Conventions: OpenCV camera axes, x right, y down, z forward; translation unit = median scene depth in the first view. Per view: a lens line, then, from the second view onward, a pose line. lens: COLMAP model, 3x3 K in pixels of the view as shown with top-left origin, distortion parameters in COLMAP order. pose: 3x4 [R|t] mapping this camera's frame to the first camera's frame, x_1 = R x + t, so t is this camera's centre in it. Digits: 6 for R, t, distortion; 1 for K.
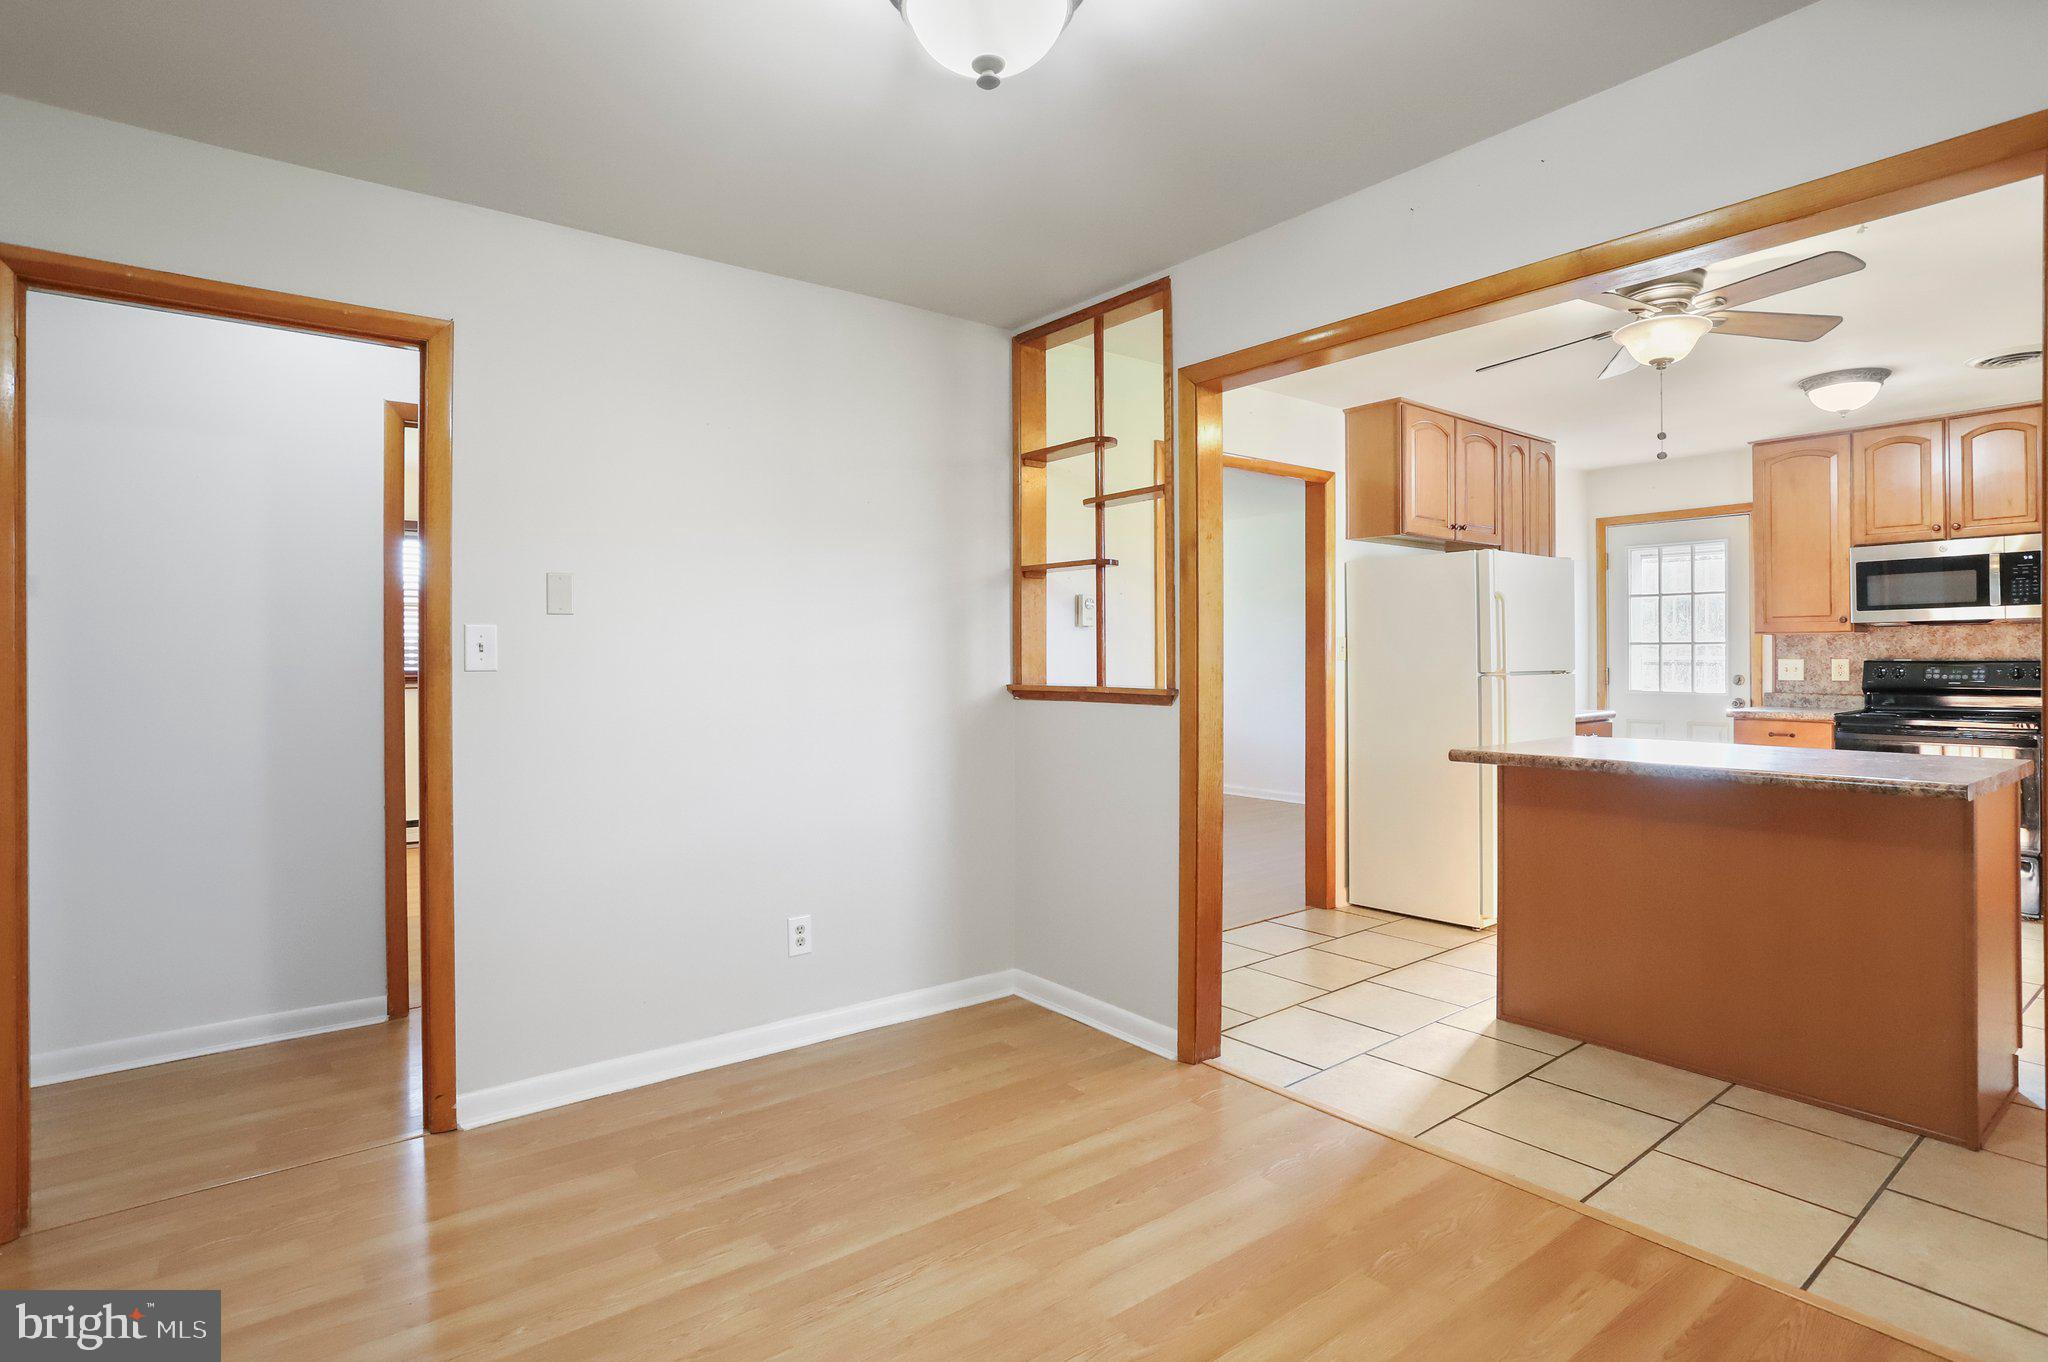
lens RADIAL K [[1036.3, 0, 1028.8], [0, 1036.3, 653.2], [0, 0, 1]] dist [-0.007192, -0.000824]
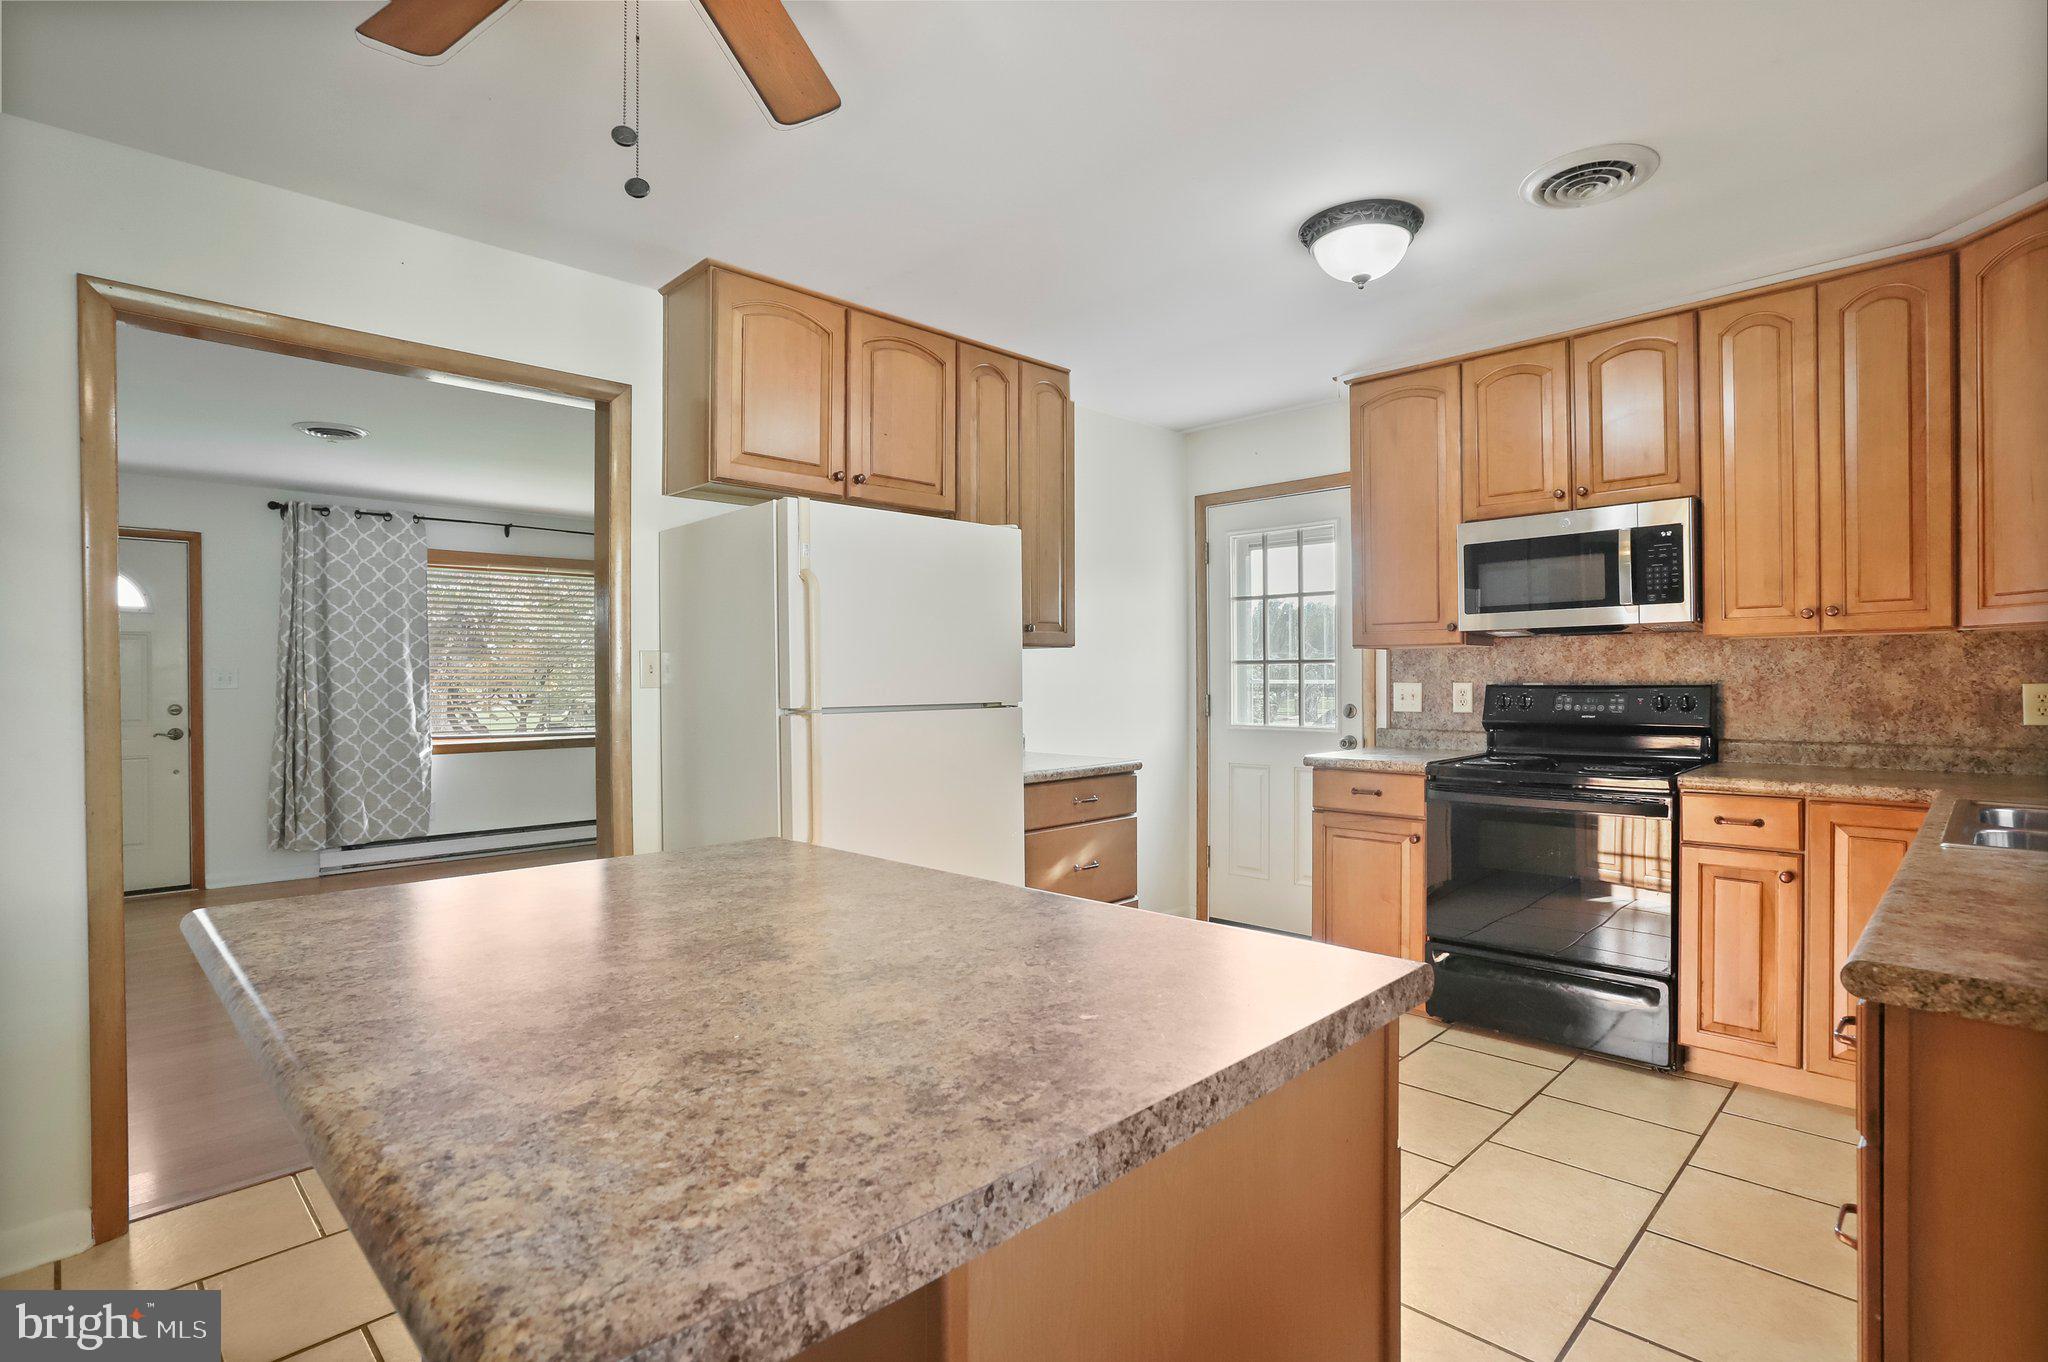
lens RADIAL K [[1022.0, 0, 1022.6], [0, 1022.0, 676.8], [0, 0, 1]] dist [-0.065132, 0.038738]
pose [[0.995094, -0.001884, 0.098911, 0.427882], [0.001660, 0.999996, 0.002345, -0.000652], [-0.098915, -0.002169, 0.995093, 0.339642]]
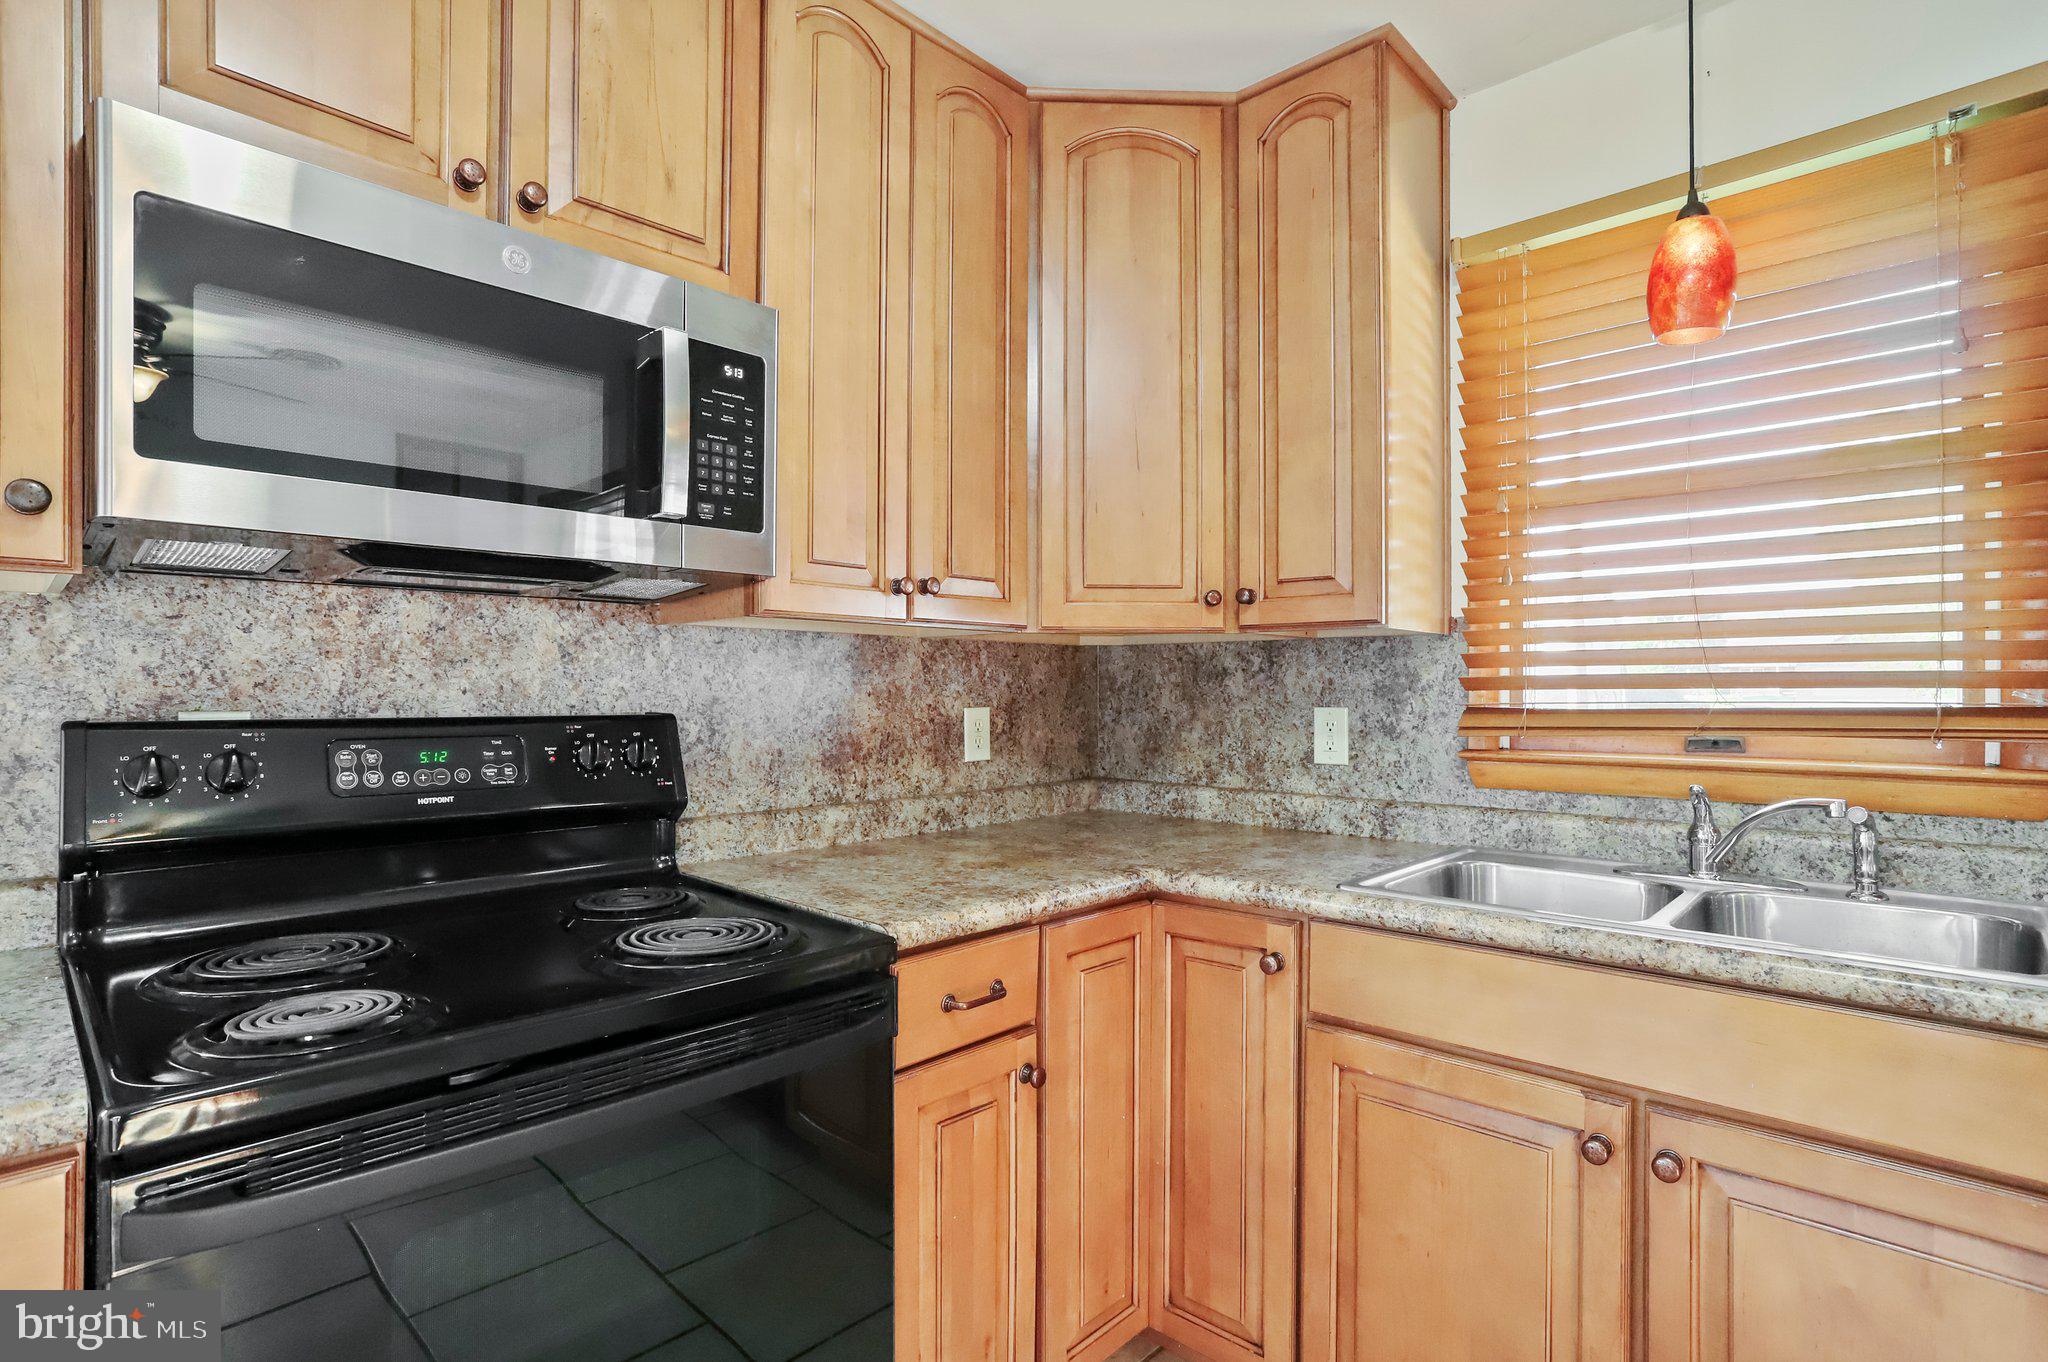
lens RADIAL K [[1004.7, 0, 1022.9], [0, 1004.7, 685.7], [0, 0, 1]] dist [-0.062596, 0.038093]
pose [[-0.136418, 0.013808, 0.990555, 0.598844], [-0.004140, 0.999886, -0.014509, 0.001841], [-0.990643, -0.006080, -0.136345, 0.849141]]
